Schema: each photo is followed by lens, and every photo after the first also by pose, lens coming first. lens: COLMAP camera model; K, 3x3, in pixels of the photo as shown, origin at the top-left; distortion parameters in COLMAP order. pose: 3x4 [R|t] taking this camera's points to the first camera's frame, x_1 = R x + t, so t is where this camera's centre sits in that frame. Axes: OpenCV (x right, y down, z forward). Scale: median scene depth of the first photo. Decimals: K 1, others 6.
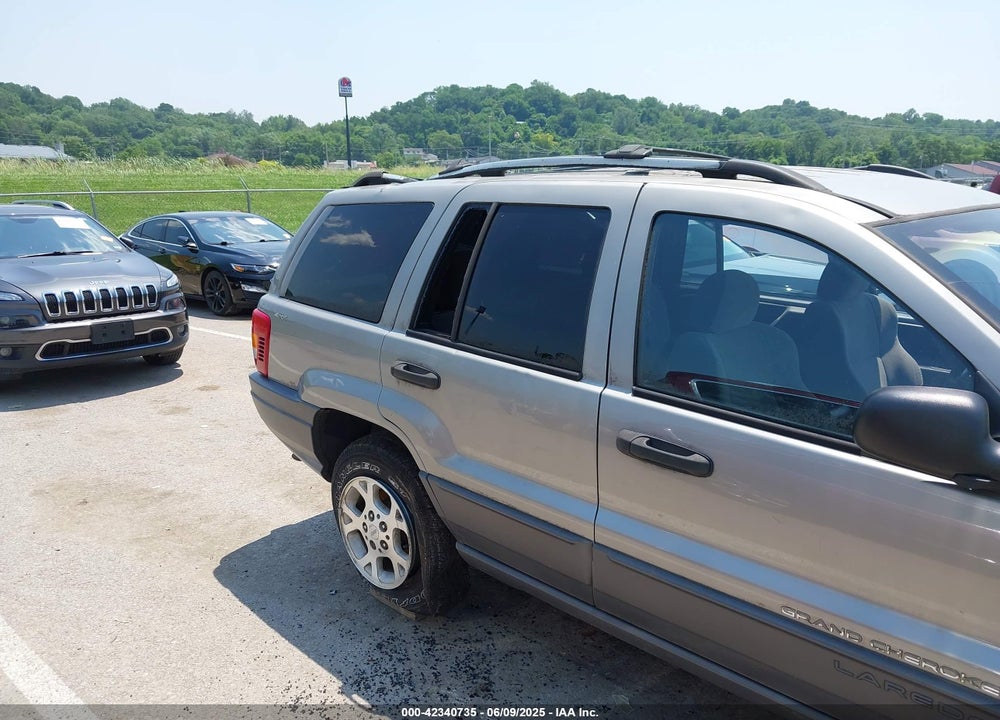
lens RADIAL K [[784.0, 0, 497.2], [0, 784.0, 367.6], [0, 0, 1]] dist [0.025550, -0.047863]
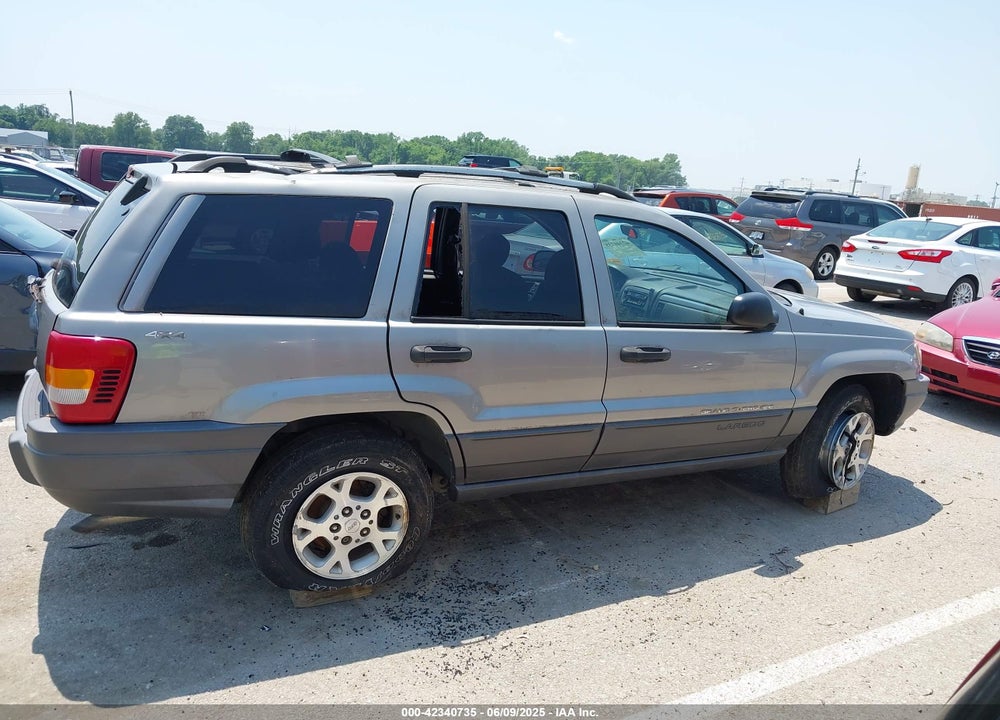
lens RADIAL K [[784.0, 0, 497.2], [0, 784.0, 367.6], [0, 0, 1]] dist [0.025550, -0.047863]
pose [[0.315071, -0.187803, 0.930301, -1.004977], [0.143467, 0.978386, 0.148921, -0.112981], [-0.938162, 0.086547, 0.335204, 0.474860]]
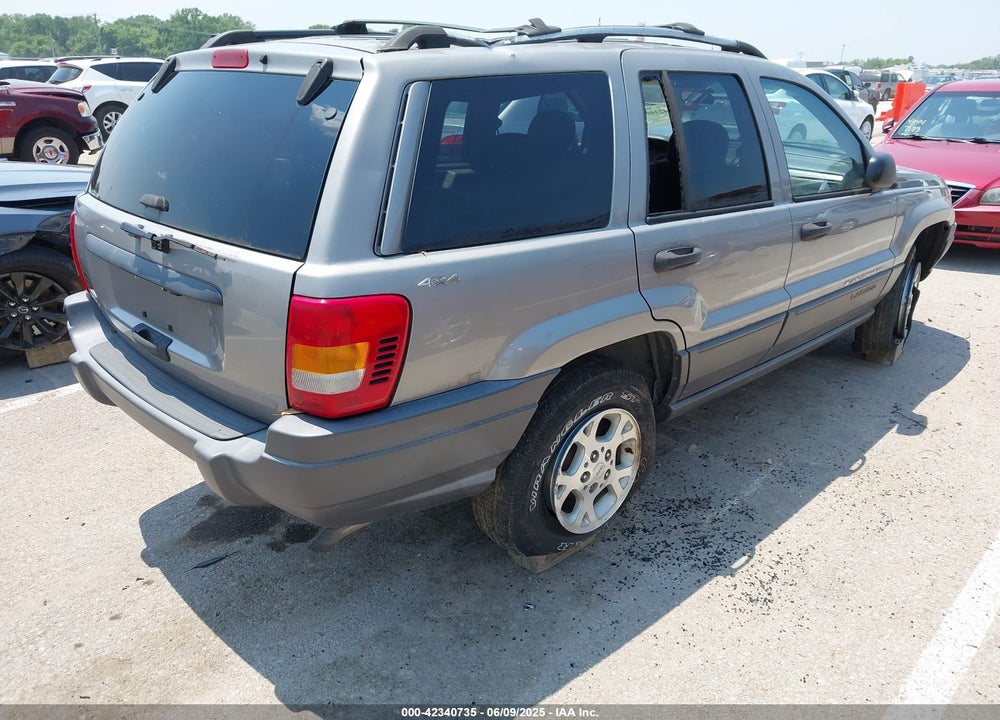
lens RADIAL K [[776.6, 0, 500.4], [0, 776.6, 386.1], [0, 0, 1]] dist [0.073365, -0.098035]
pose [[0.012841, -0.366707, 0.930248, -0.939336], [0.222614, 0.908024, 0.354873, -0.210555], [-0.974822, 0.202530, 0.093294, 1.015530]]
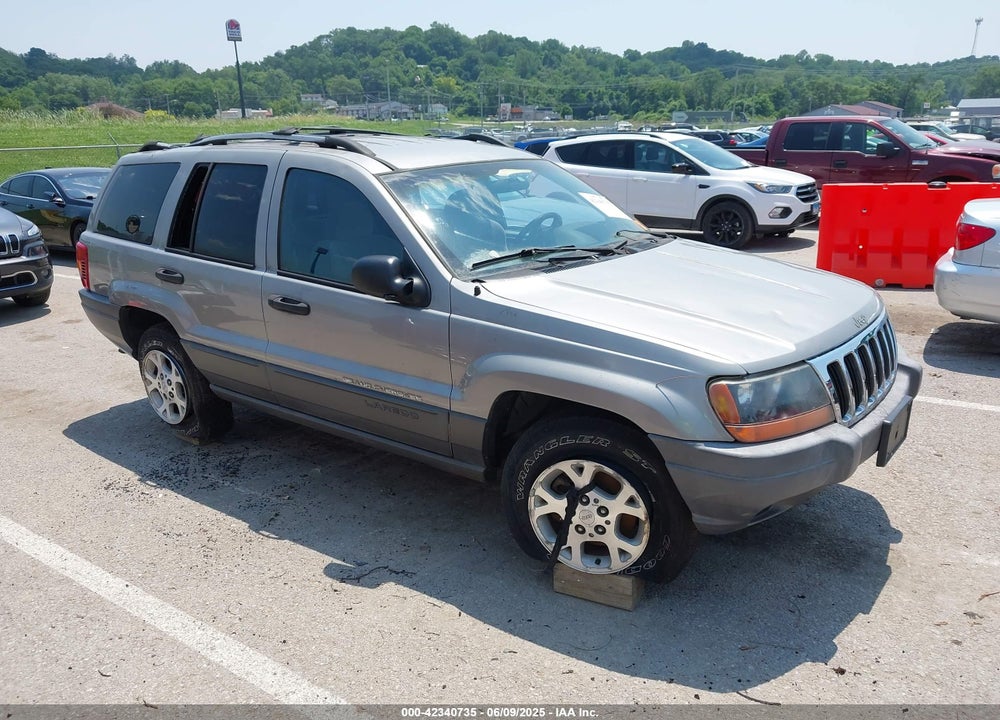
lens RADIAL K [[776.4, 0, 503.1], [0, 776.4, 375.8], [0, 0, 1]] dist [-0.008991, 0.008559]
pose [[0.992133, -0.051417, 0.114139, 0.319132], [0.042419, 0.995899, 0.079913, 0.097998], [-0.117780, -0.074443, 0.990245, -0.544055]]
